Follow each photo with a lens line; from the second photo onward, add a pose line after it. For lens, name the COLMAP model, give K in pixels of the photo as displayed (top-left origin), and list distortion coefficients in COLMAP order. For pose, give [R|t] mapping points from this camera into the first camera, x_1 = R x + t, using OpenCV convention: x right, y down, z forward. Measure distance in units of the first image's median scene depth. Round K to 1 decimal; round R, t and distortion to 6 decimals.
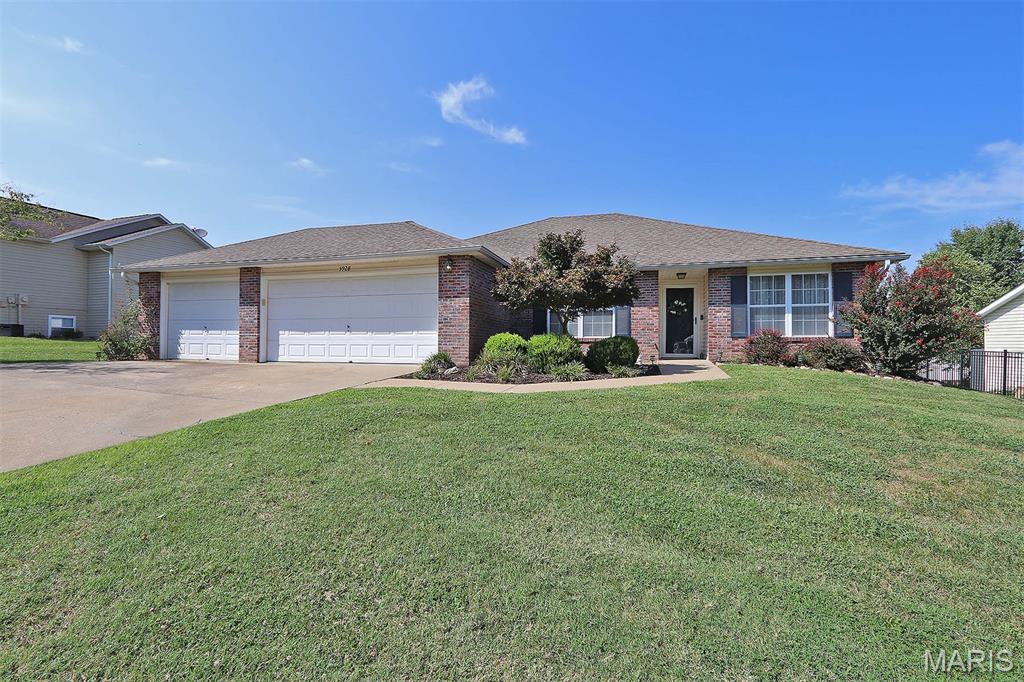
lens RADIAL K [[473.4, 0, 518.9], [0, 473.4, 342.2], [0, 0, 1]] dist [-0.017393, 0.003198]
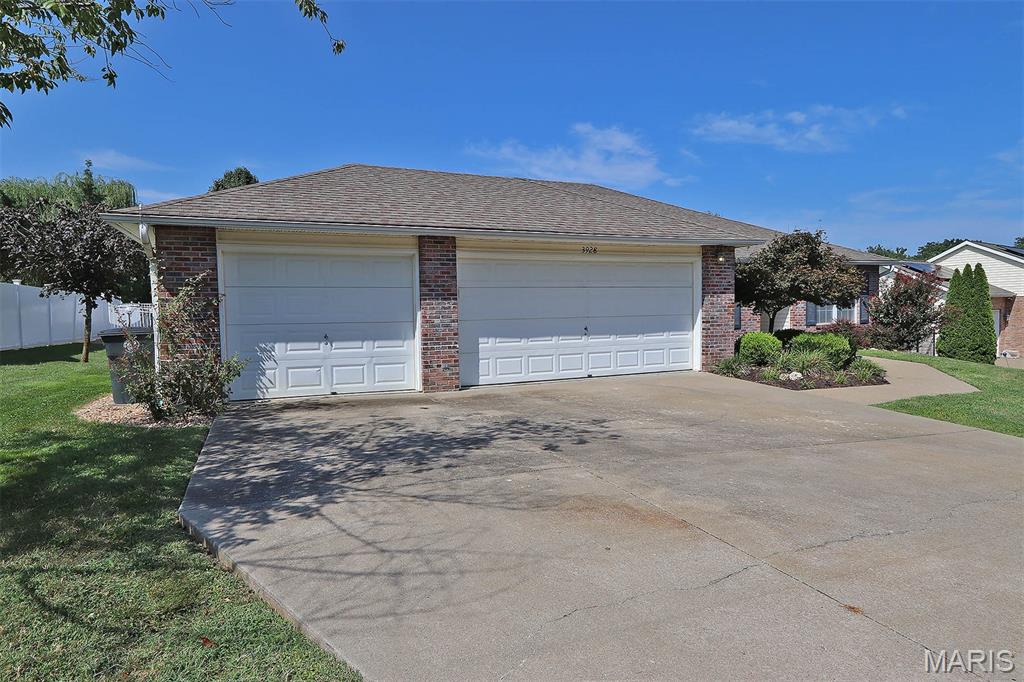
lens RADIAL K [[599.3, 0, 517.2], [0, 599.3, 336.0], [0, 0, 1]] dist [-0.008593, -0.001119]
pose [[0.773070, -0.042925, 0.632867, -1.004930], [0.017082, 0.998755, 0.046875, -0.065178], [-0.634091, -0.025427, 0.772841, 0.331469]]
